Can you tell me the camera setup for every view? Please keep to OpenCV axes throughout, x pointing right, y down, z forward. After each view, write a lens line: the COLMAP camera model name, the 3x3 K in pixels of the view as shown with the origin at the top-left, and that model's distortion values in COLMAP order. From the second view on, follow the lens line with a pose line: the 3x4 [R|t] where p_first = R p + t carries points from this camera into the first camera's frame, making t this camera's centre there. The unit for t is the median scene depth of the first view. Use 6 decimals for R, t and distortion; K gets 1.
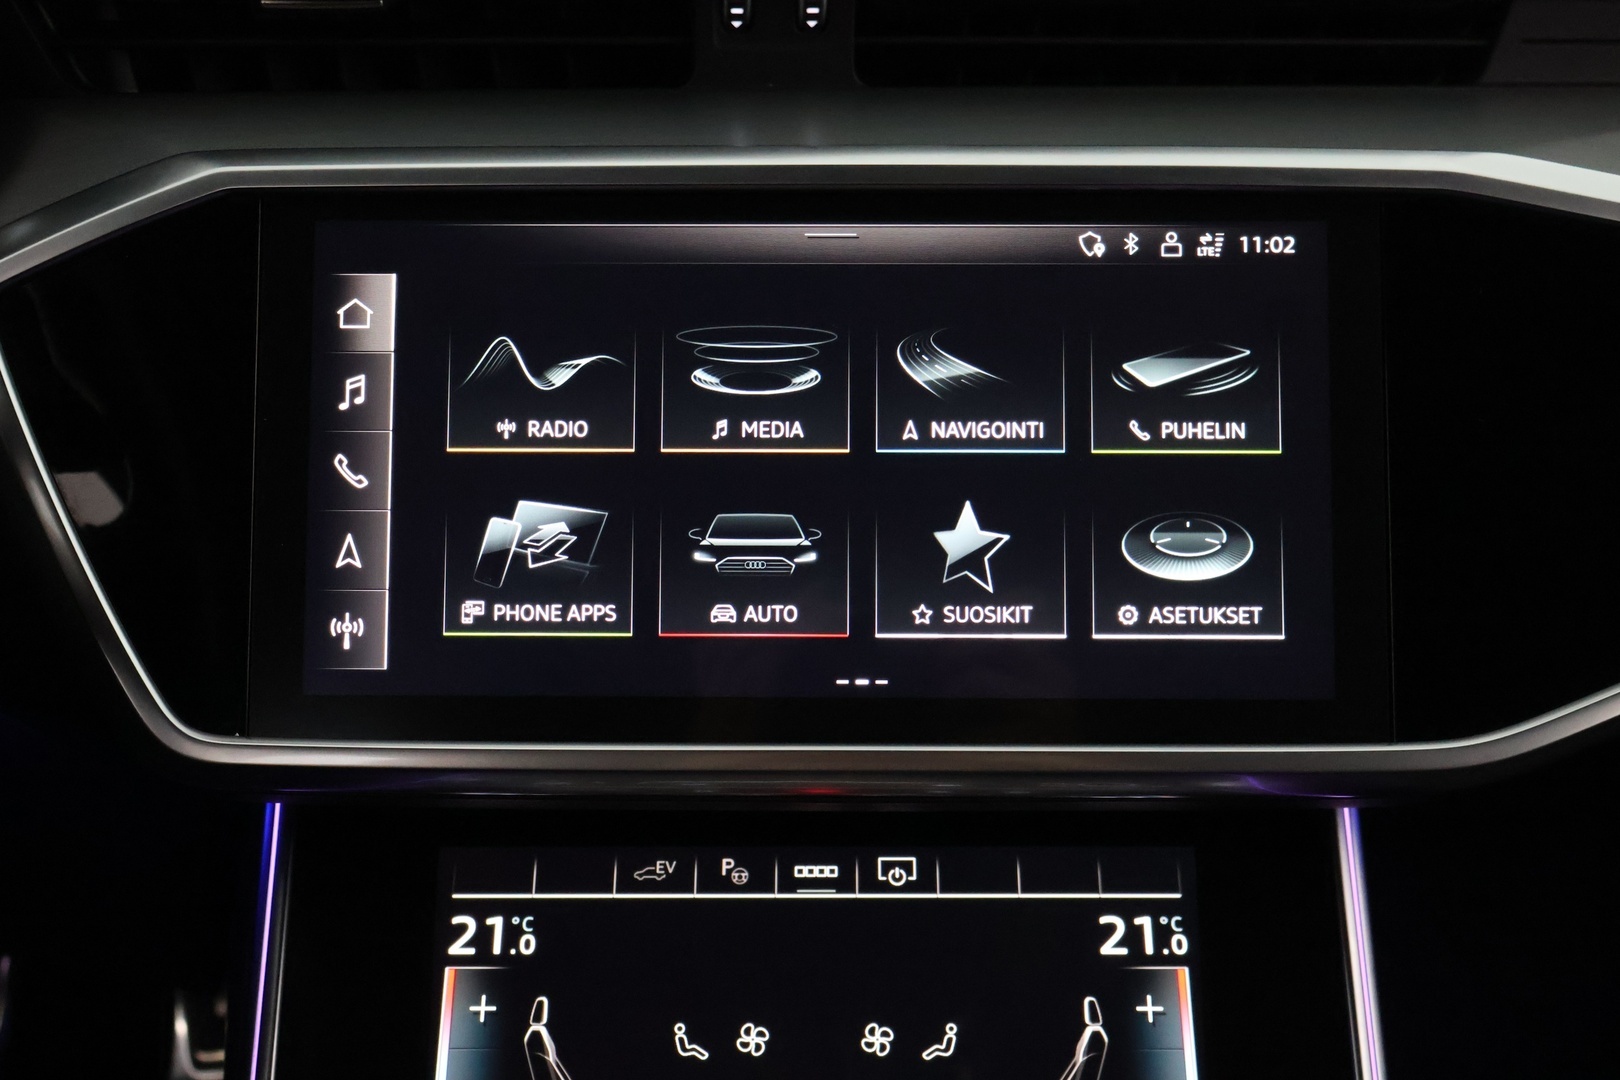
lens RADIAL K [[1931.5, 0, 811.6], [0, 1931.5, 527.3], [0, 0, 1]] dist [-0.005565, 0.000000]
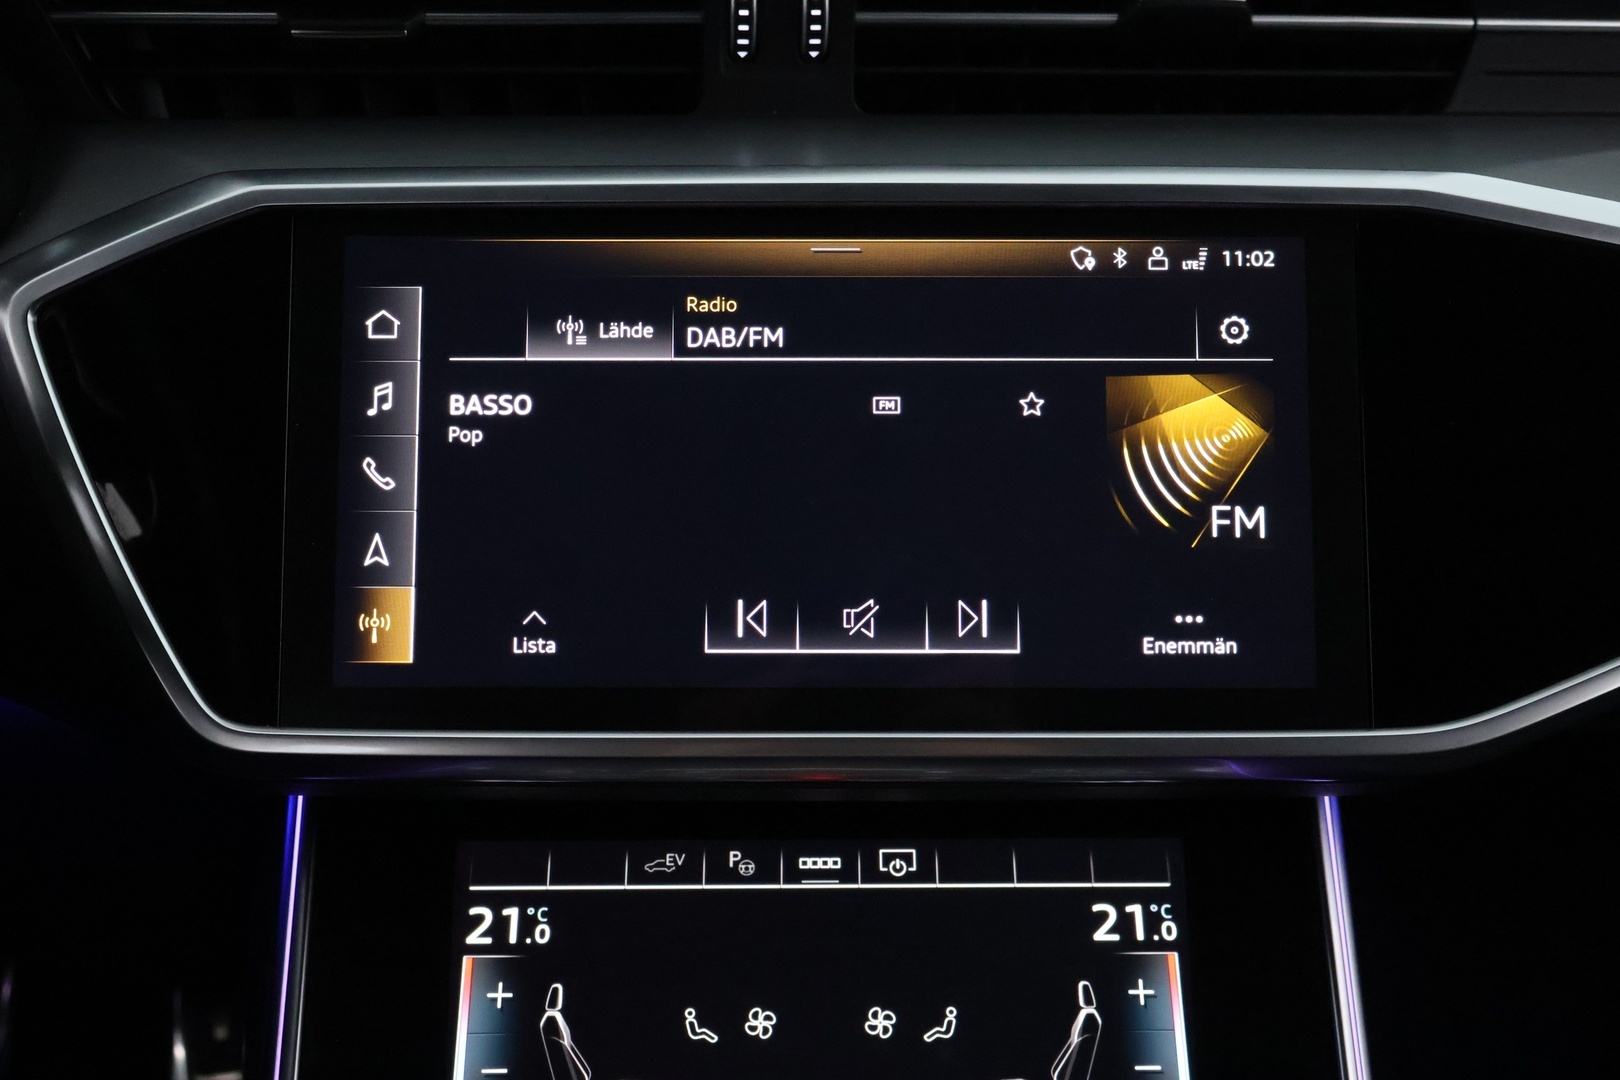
lens RADIAL K [[1931.5, 0, 808.8], [0, 1931.5, 531.8], [0, 0, 1]] dist [-0.005565, 0.000000]
pose [[0.999925, -0.001827, 0.012149, -0.016508], [0.002166, 0.999606, -0.028002, 0.029985], [-0.012093, 0.028026, 0.999534, -0.046318]]
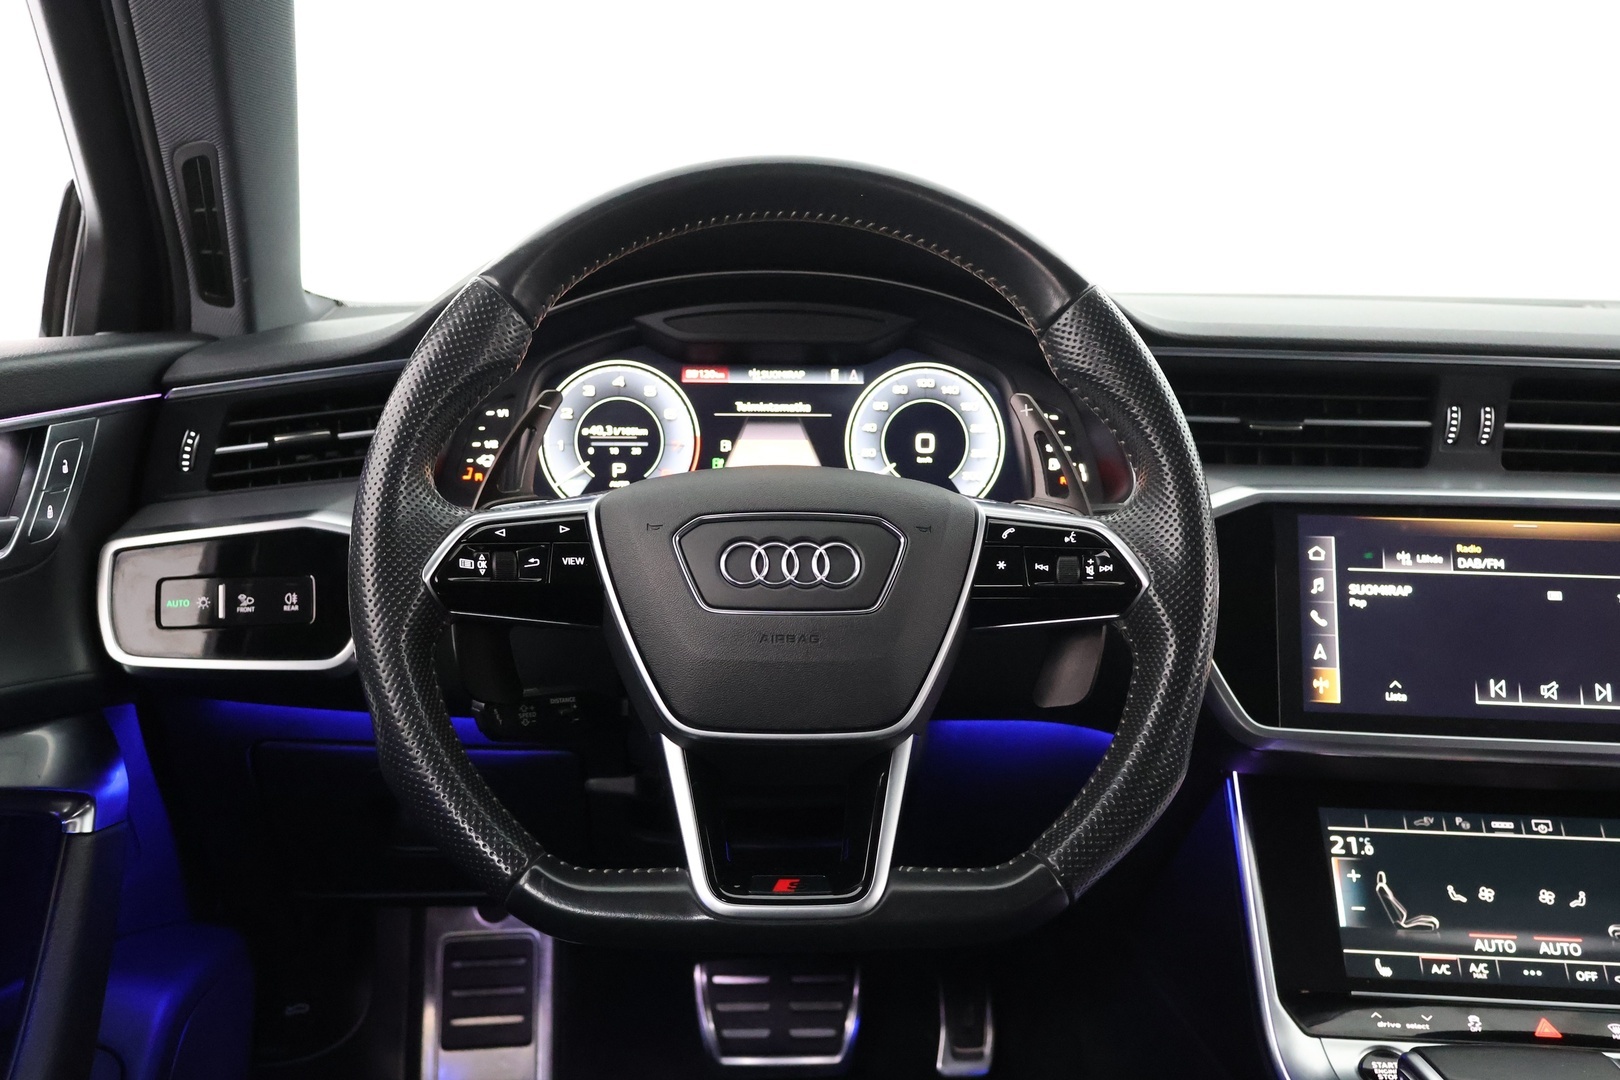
lens RADIAL K [[1628.6, 0, 810.2], [0, 1628.6, 540.4], [0, 0, 1]] dist [-0.006244, 0.000000]
pose [[0.994508, 0.028961, -0.100572, -0.606048], [-0.051194, 0.972753, -0.226122, 0.329013], [0.091283, 0.230029, 0.968893, -0.908804]]
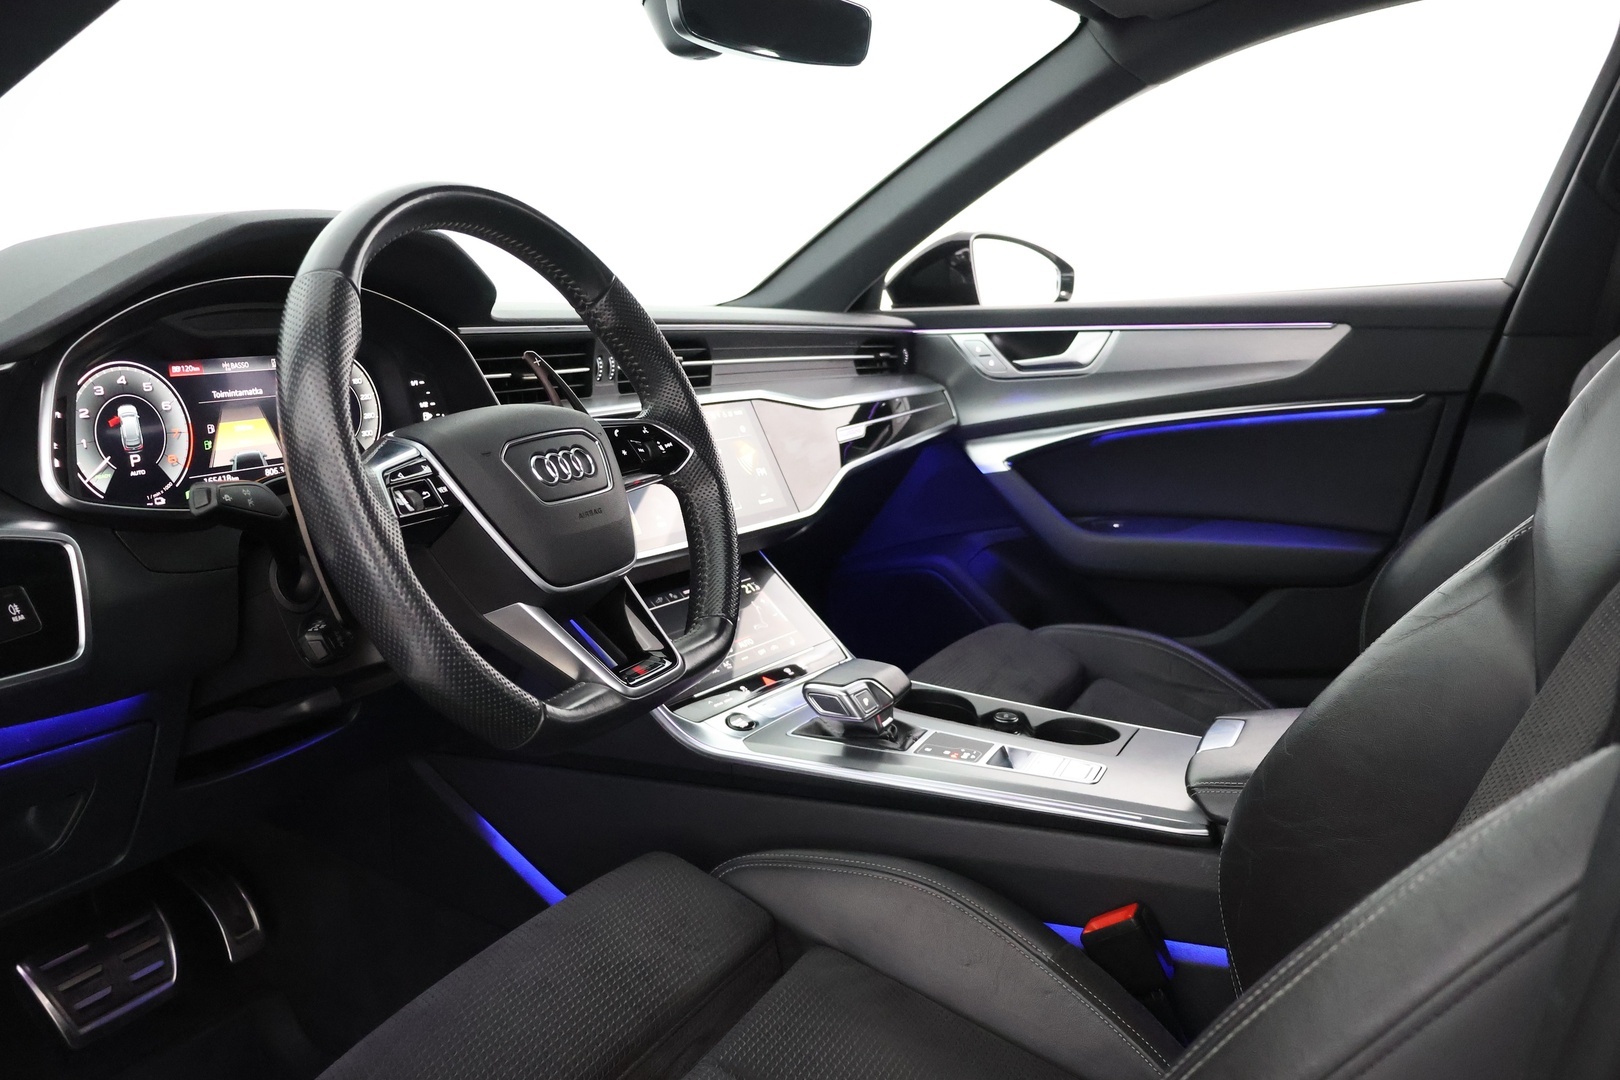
lens RADIAL K [[1349.0, 0, 805.4], [0, 1349.0, 536.8], [0, 0, 1]] dist [-0.036404, 0.033136]
pose [[0.559290, -0.152941, 0.814742, -2.026379], [0.339225, 0.939001, -0.056599, 0.312724], [-0.756387, 0.308037, 0.577055, -0.714390]]
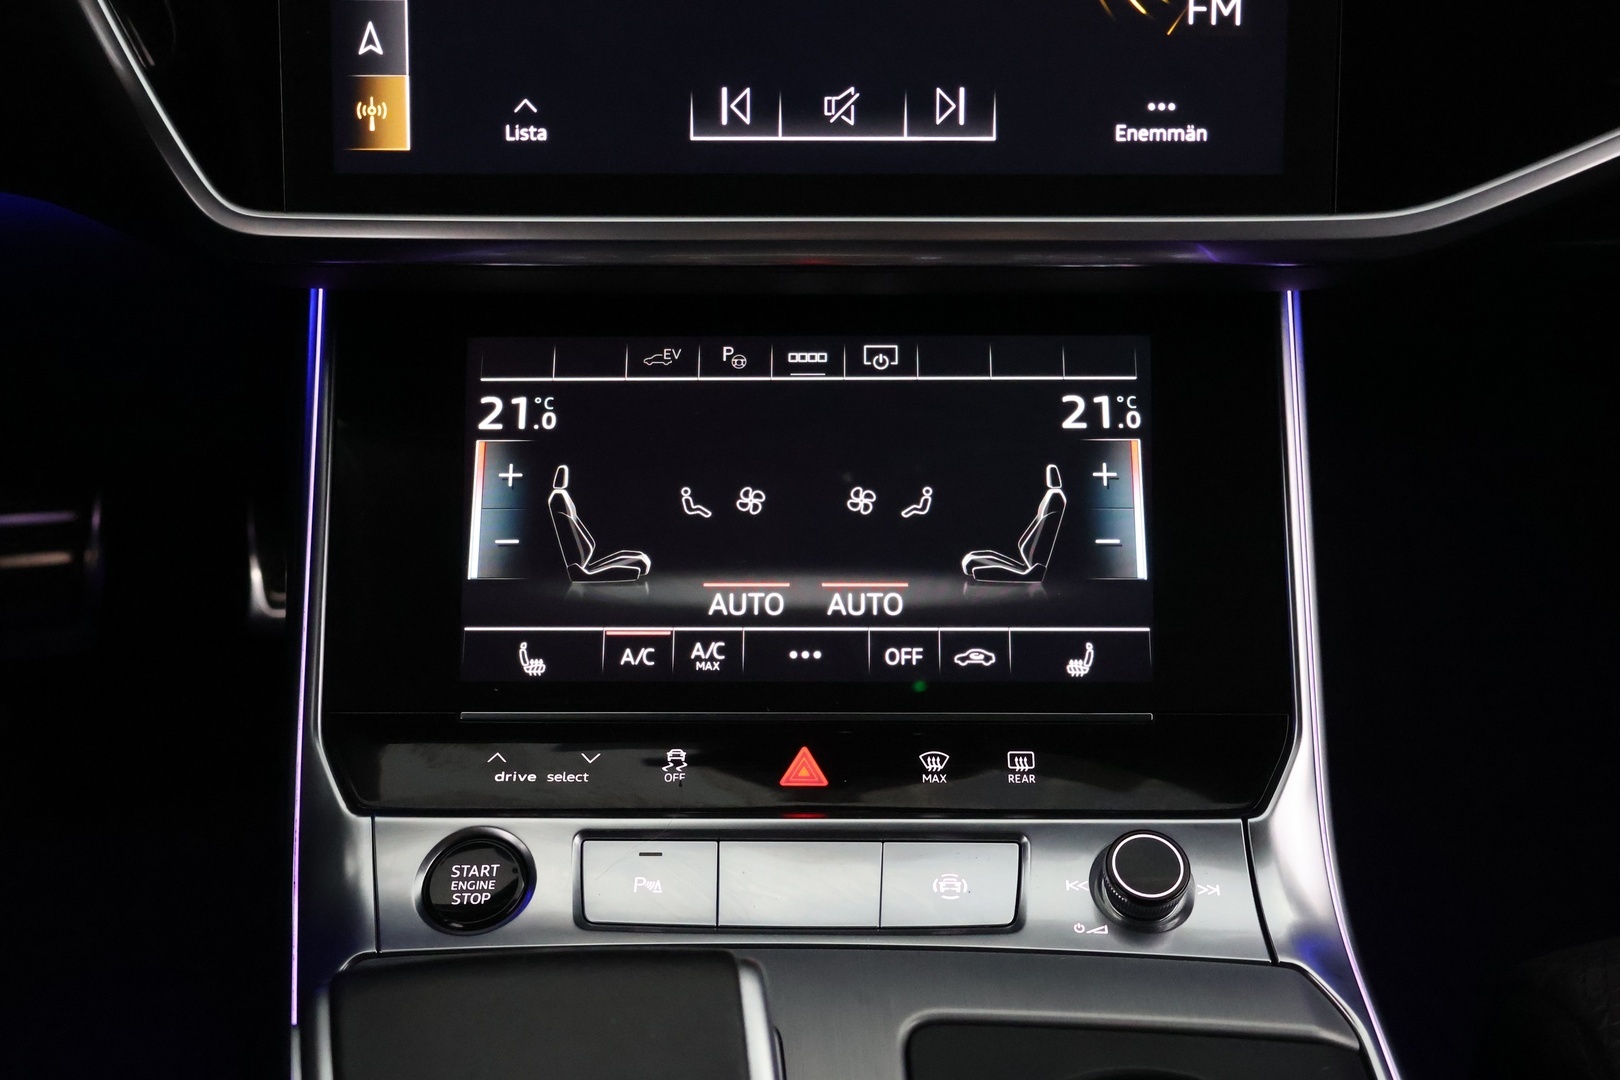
lens RADIAL K [[1753.1, 0, 807.9], [0, 1753.1, 543.5], [0, 0, 1]] dist [-0.002159, 0.000000]
pose [[0.999964, 0.000038, -0.008499, 0.011424], [0.001546, 0.982484, 0.186339, 0.099105], [0.008357, -0.186346, 0.982449, -0.008522]]
